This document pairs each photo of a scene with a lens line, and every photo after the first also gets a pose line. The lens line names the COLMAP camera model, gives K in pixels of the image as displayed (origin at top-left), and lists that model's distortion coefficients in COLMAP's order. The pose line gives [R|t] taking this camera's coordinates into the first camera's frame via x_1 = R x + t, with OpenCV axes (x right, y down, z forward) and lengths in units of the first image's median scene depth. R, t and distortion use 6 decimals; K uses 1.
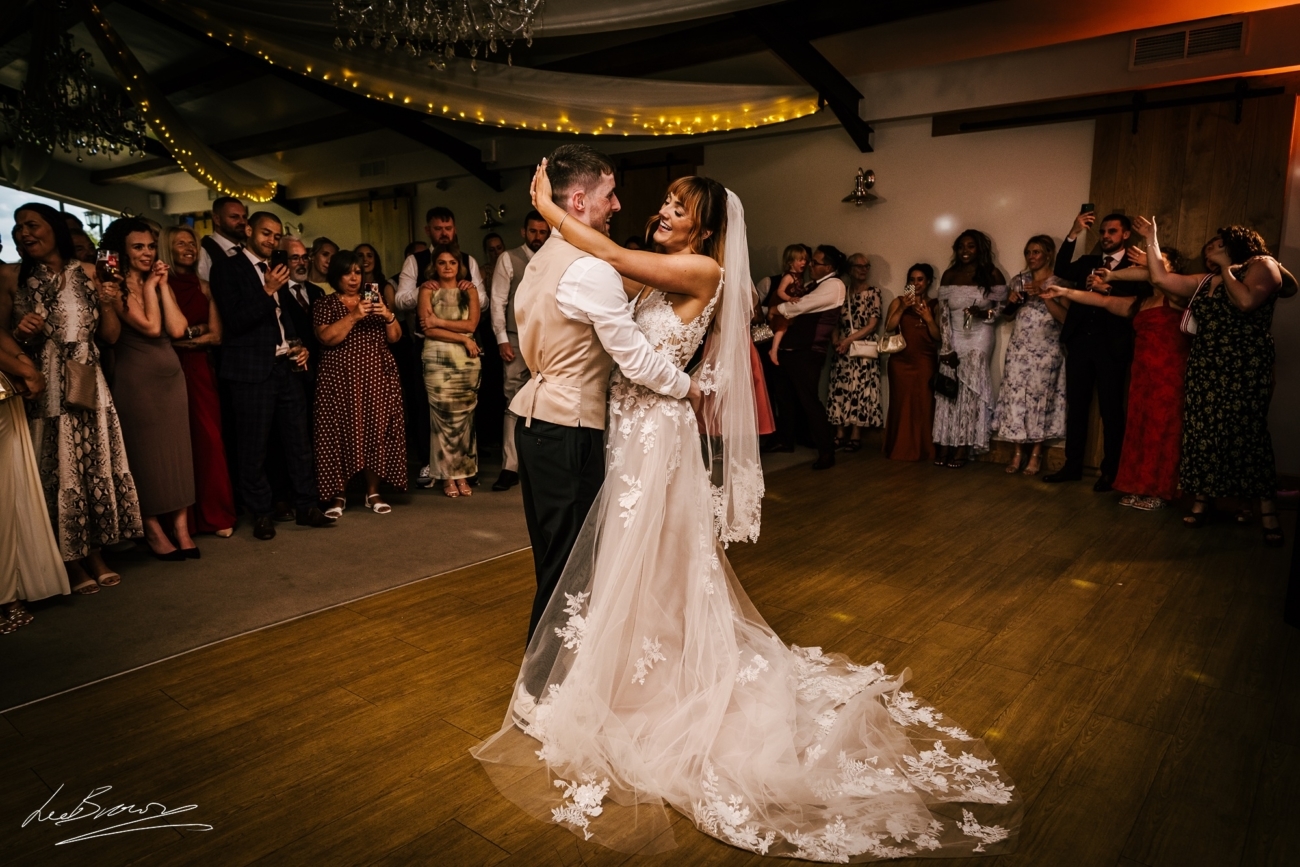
lens RADIAL K [[1022.1, 0, 671.2], [0, 1022.1, 439.5], [0, 0, 1]] dist [0.002292, 0.003216]
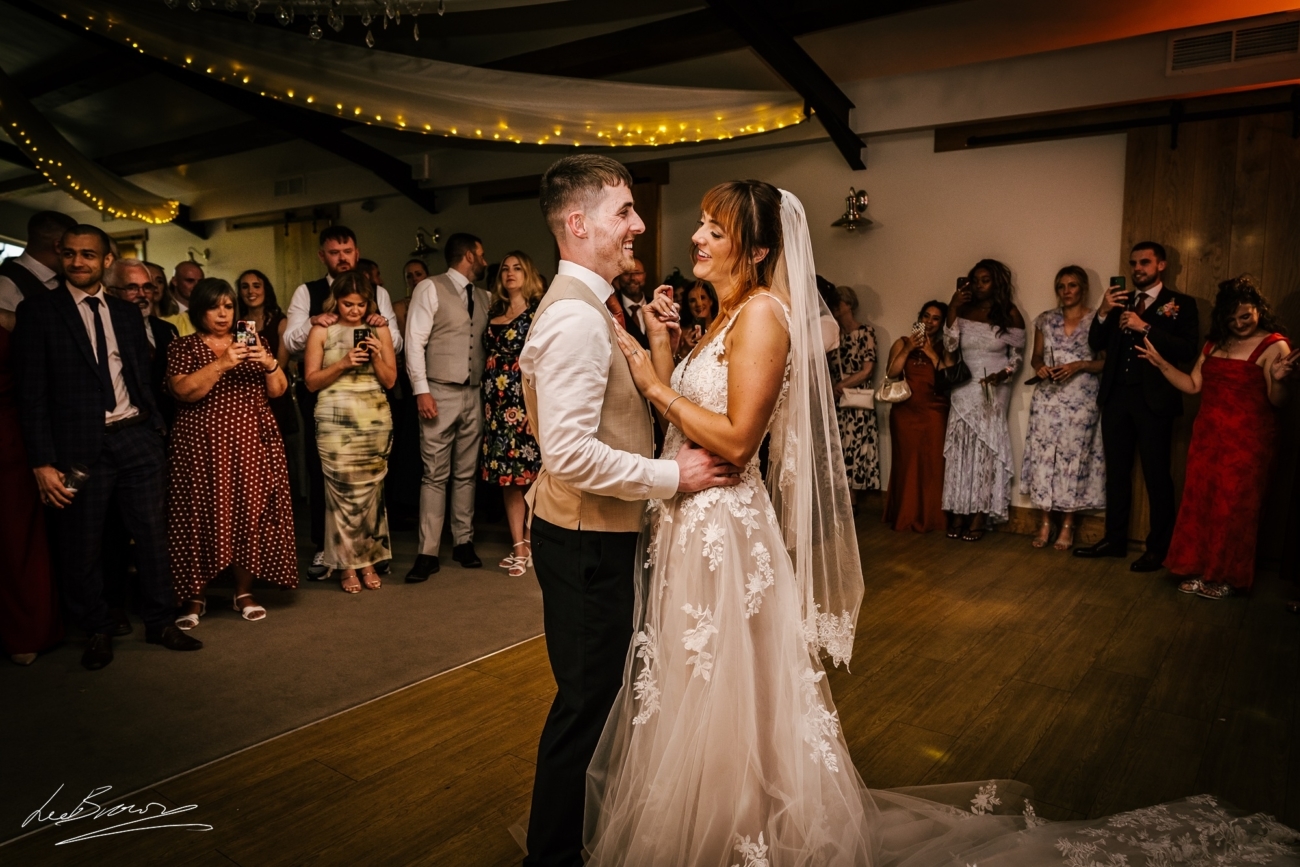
lens RADIAL K [[1022.1, 0, 694.5], [0, 1022.1, 412.5], [0, 0, 1]] dist [0.002292, 0.003216]
pose [[0.998250, -0.002497, 0.059079, 0.001834], [0.005735, 0.998486, -0.054714, -0.032454], [-0.058853, 0.054957, 0.996753, 0.171126]]
